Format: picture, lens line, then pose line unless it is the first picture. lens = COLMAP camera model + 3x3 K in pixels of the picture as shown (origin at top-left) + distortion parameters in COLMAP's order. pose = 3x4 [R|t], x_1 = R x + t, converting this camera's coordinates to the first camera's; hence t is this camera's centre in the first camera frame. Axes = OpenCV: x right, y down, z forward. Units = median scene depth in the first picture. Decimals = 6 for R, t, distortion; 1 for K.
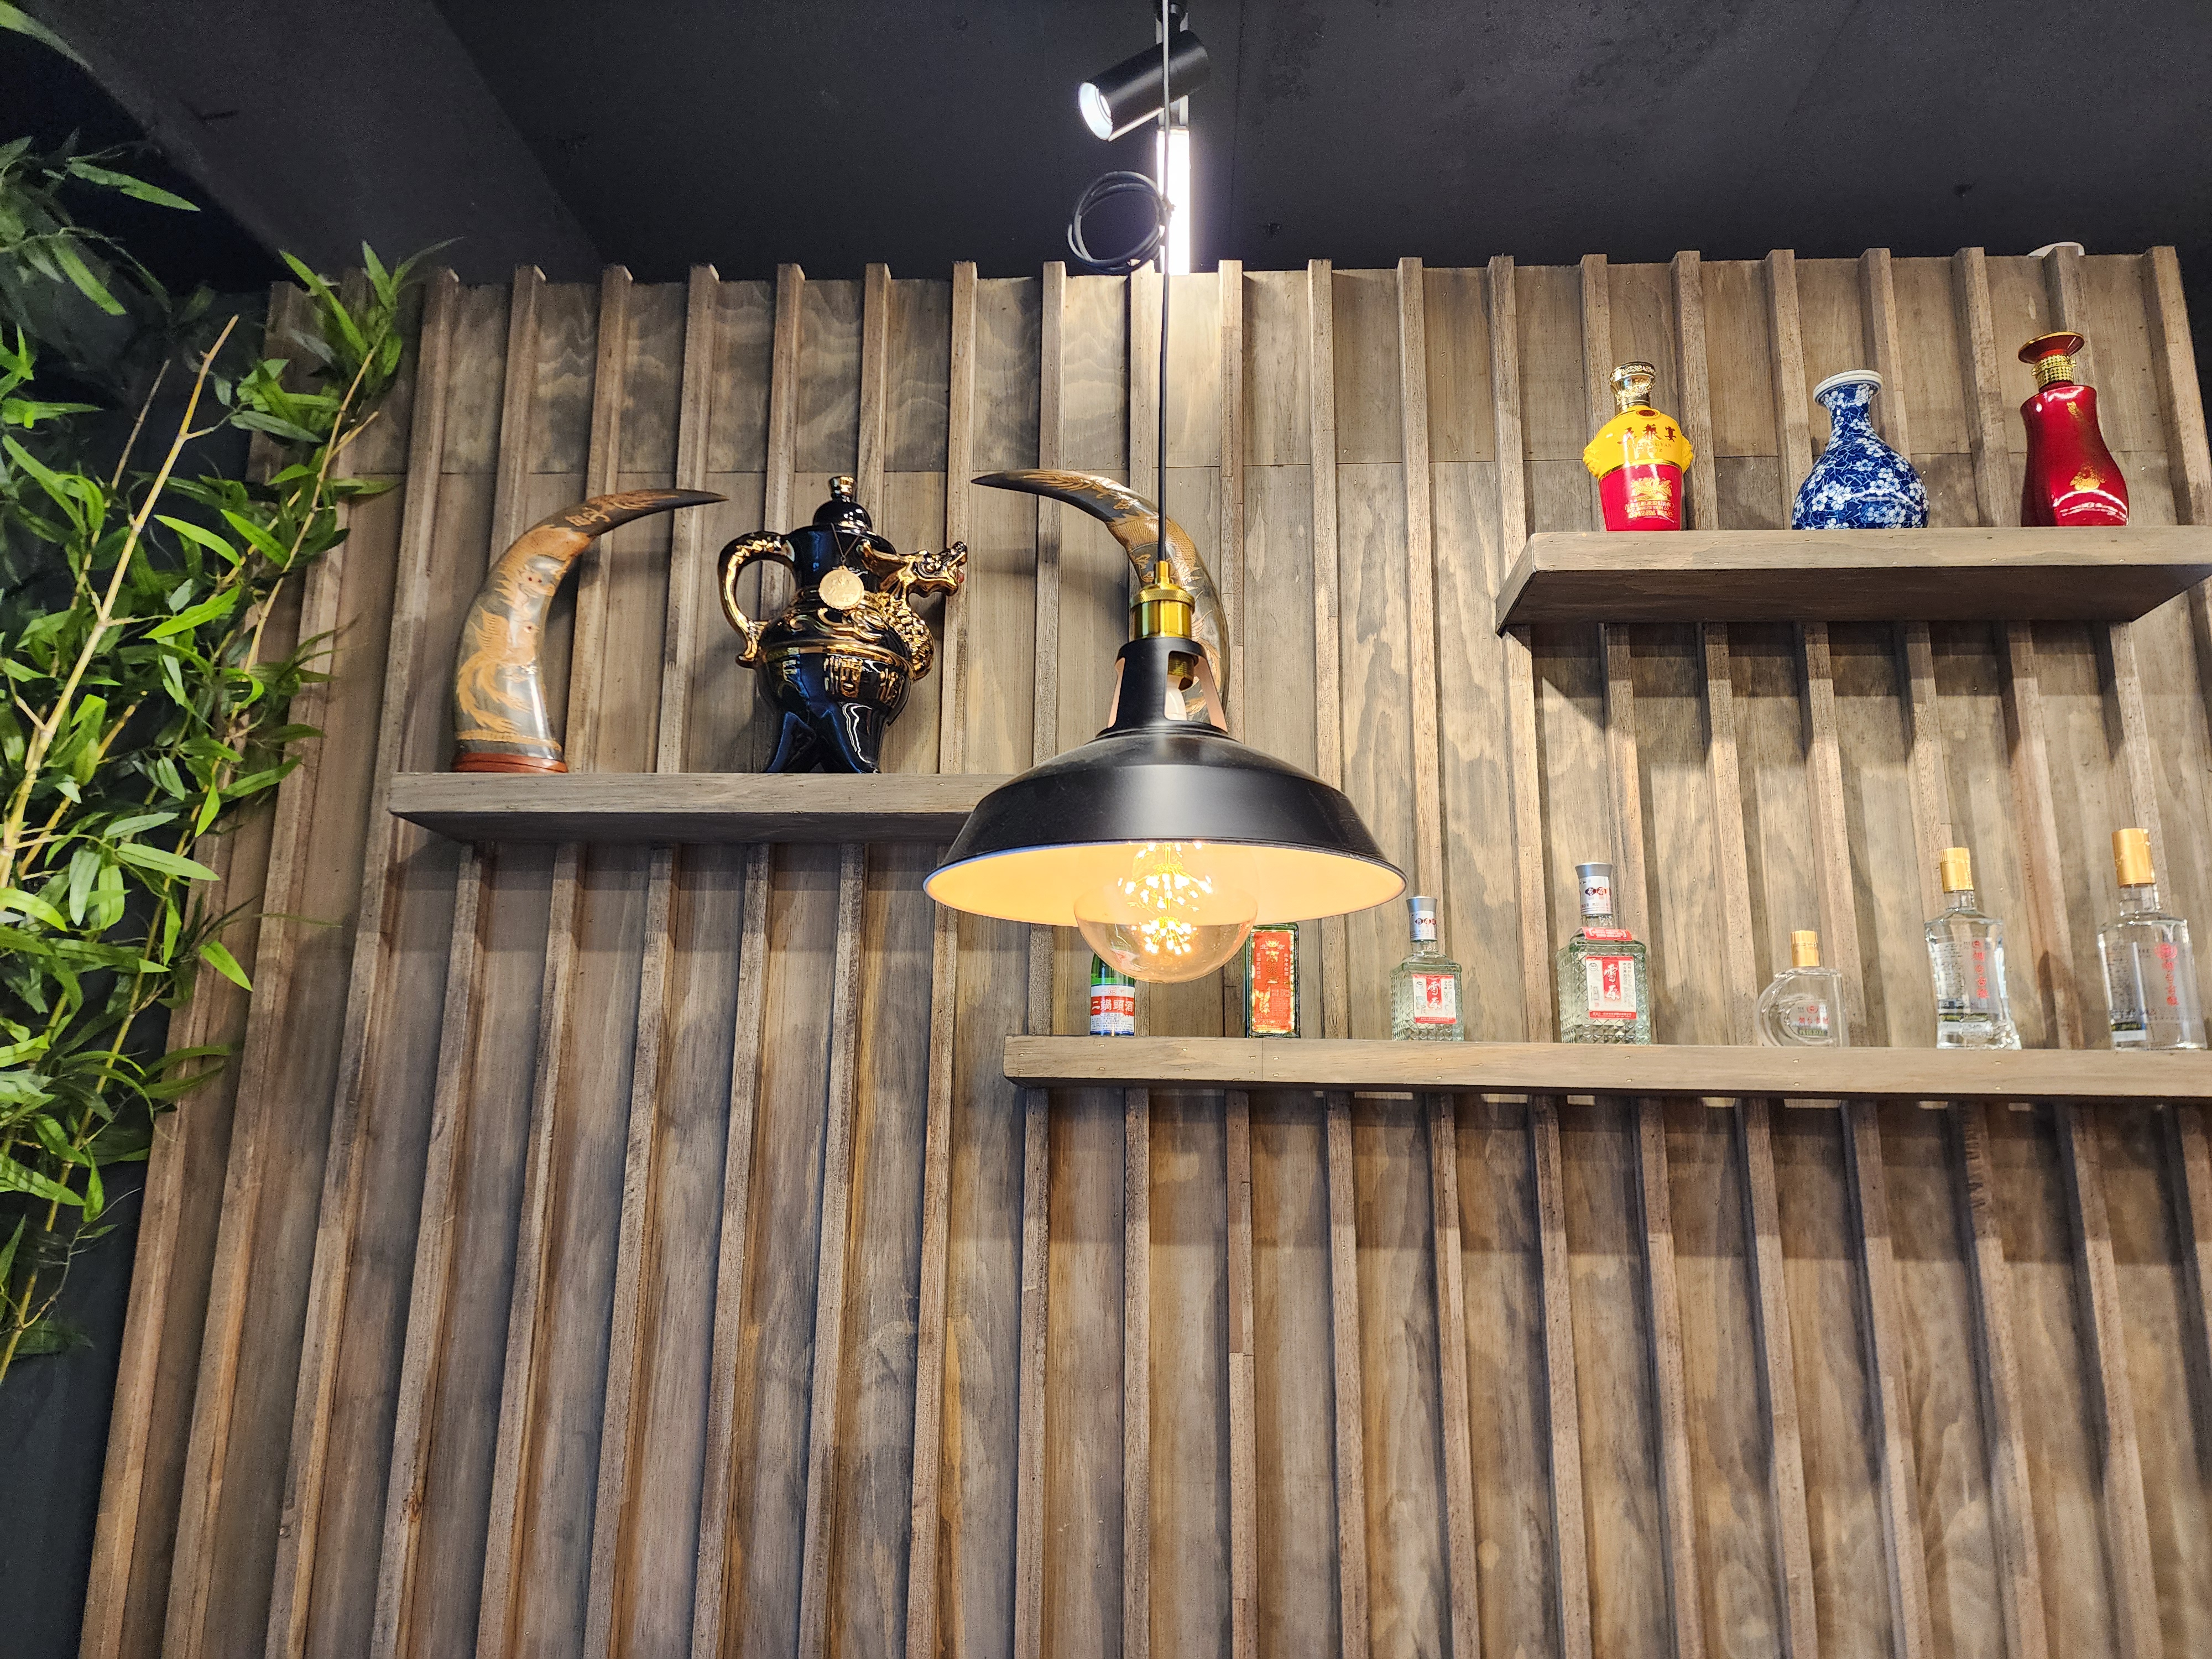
lens RADIAL K [[1477.7, 0, 1117.6], [0, 1477.7, 819.7], [0, 0, 1]] dist [0.083202, -0.072479]
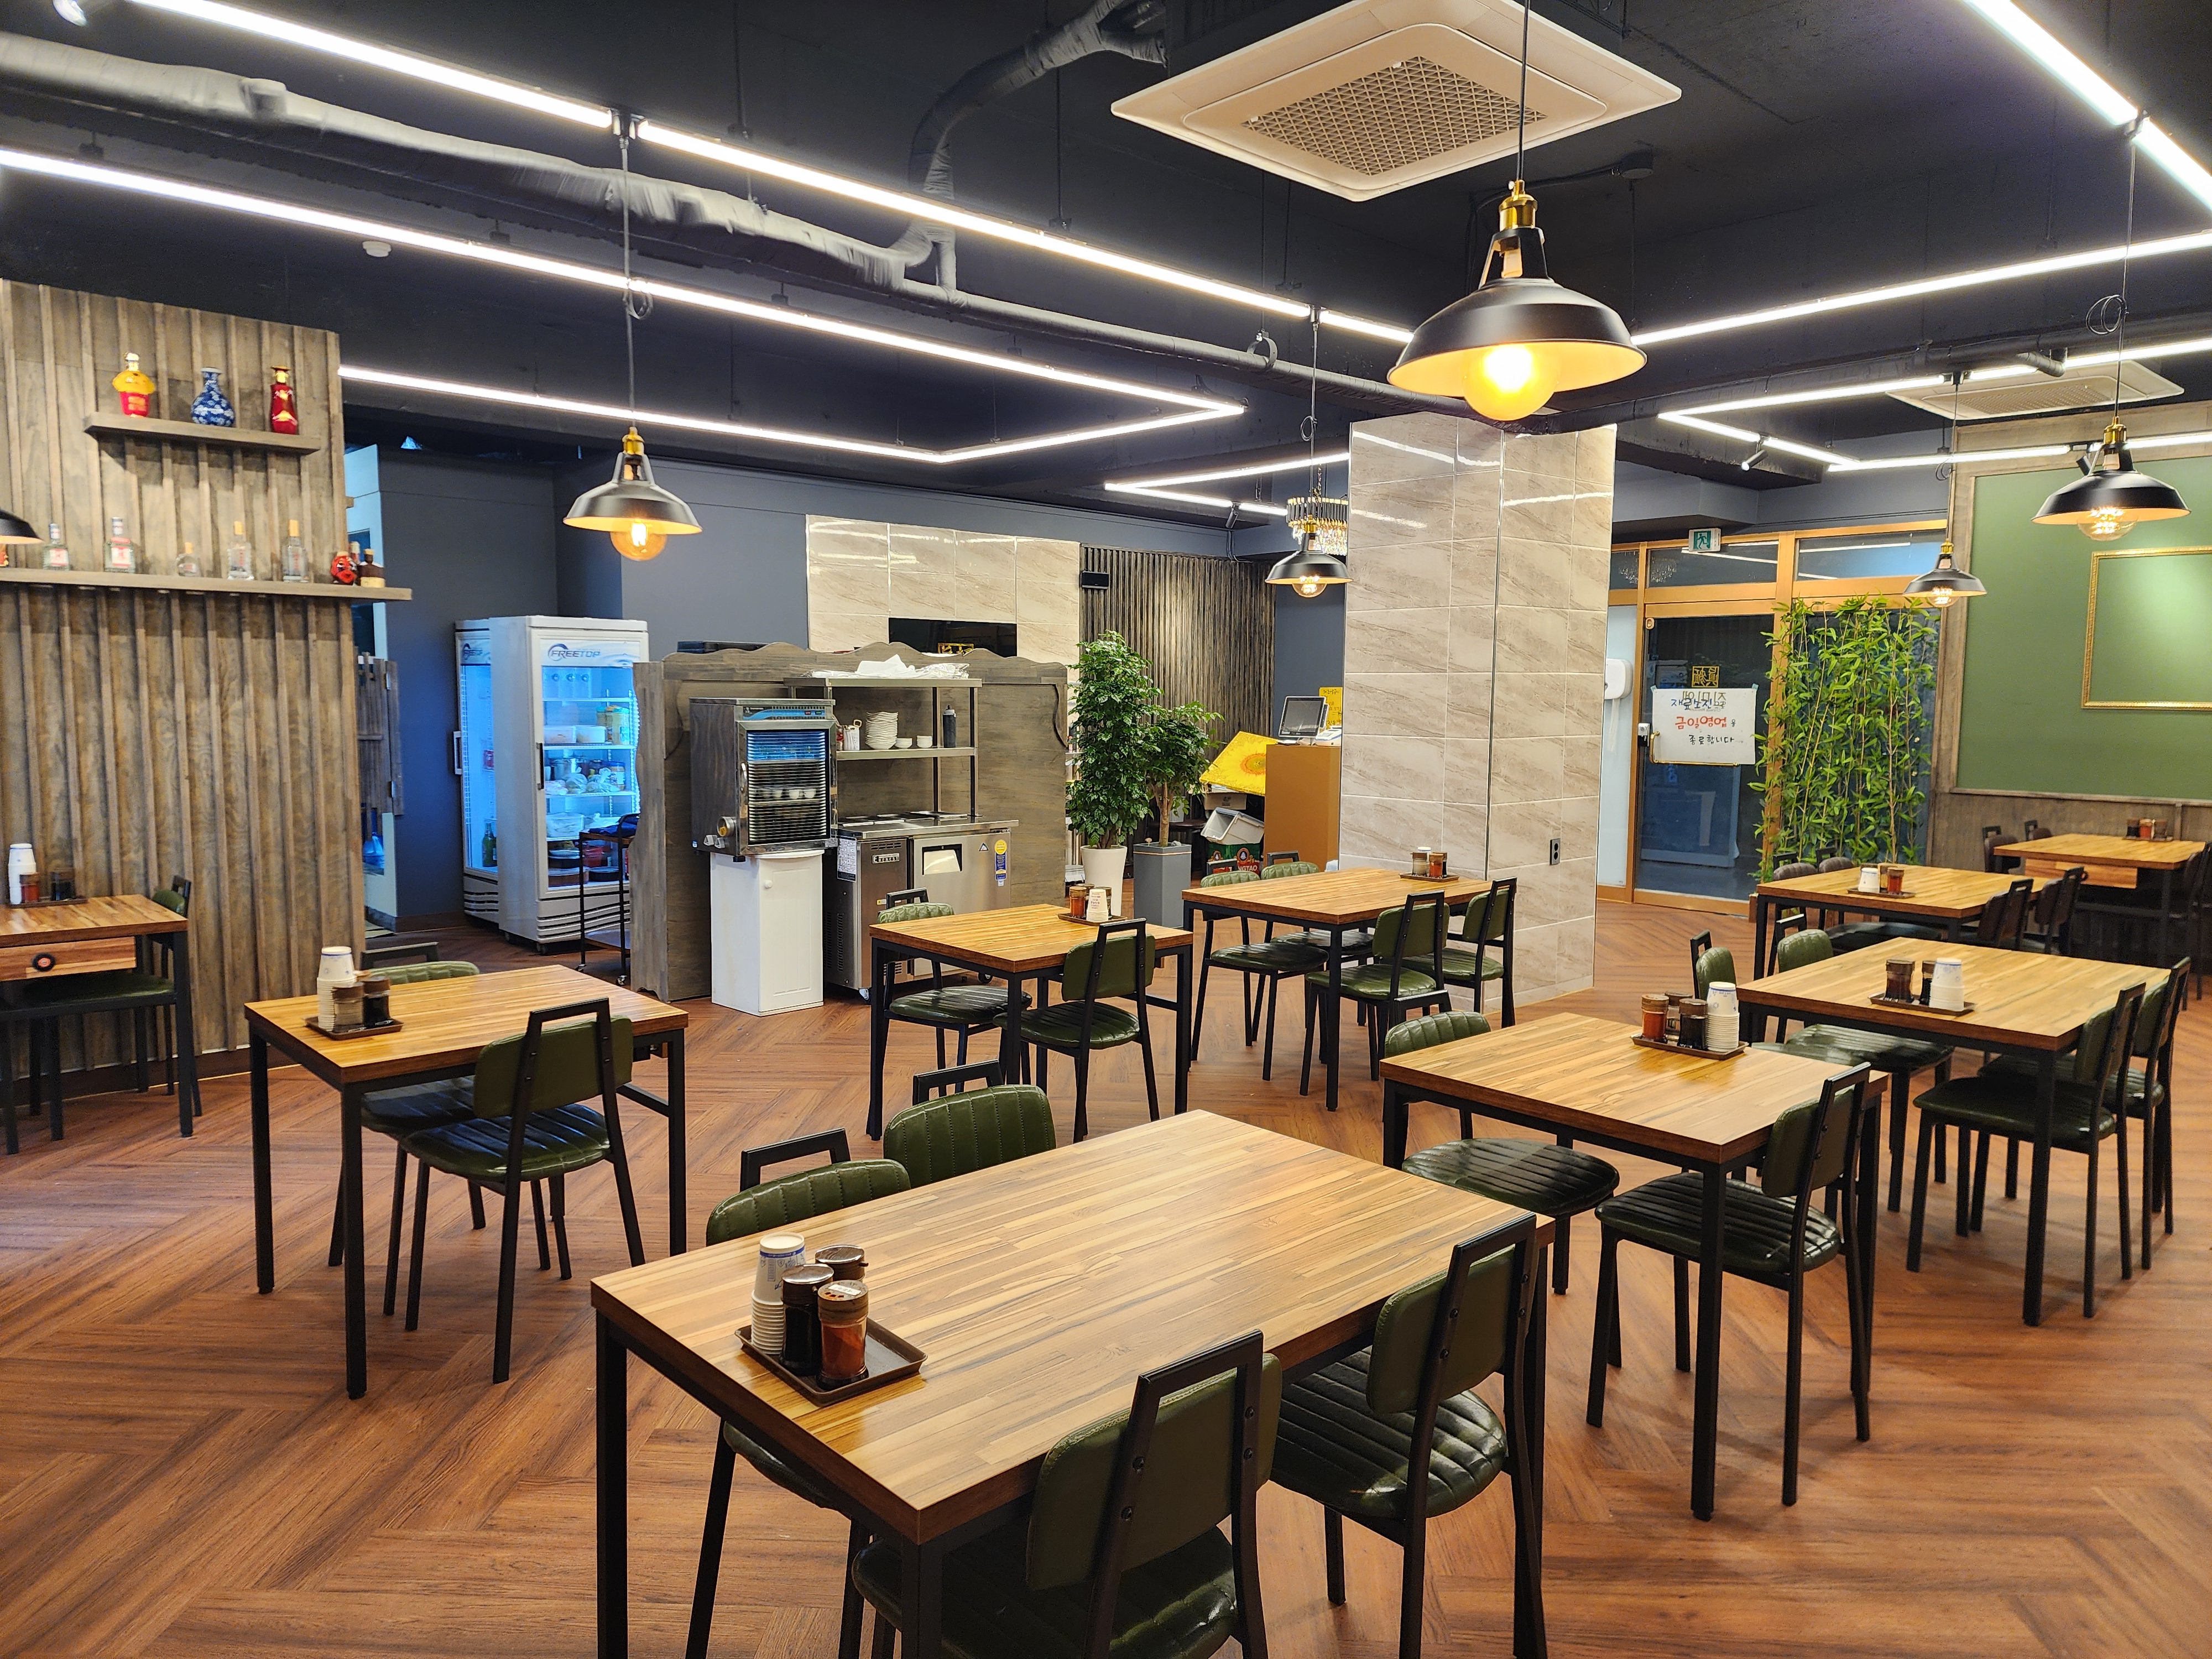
lens RADIAL K [[1477.7, 0, 1117.6], [0, 1477.7, 819.7], [0, 0, 1]] dist [0.083202, -0.072479]
pose [[0.703250, -0.068940, 0.707592, -0.525000], [-0.155494, 0.956275, 0.247708, -0.495215], [-0.693730, -0.284227, 0.661781, -2.878926]]
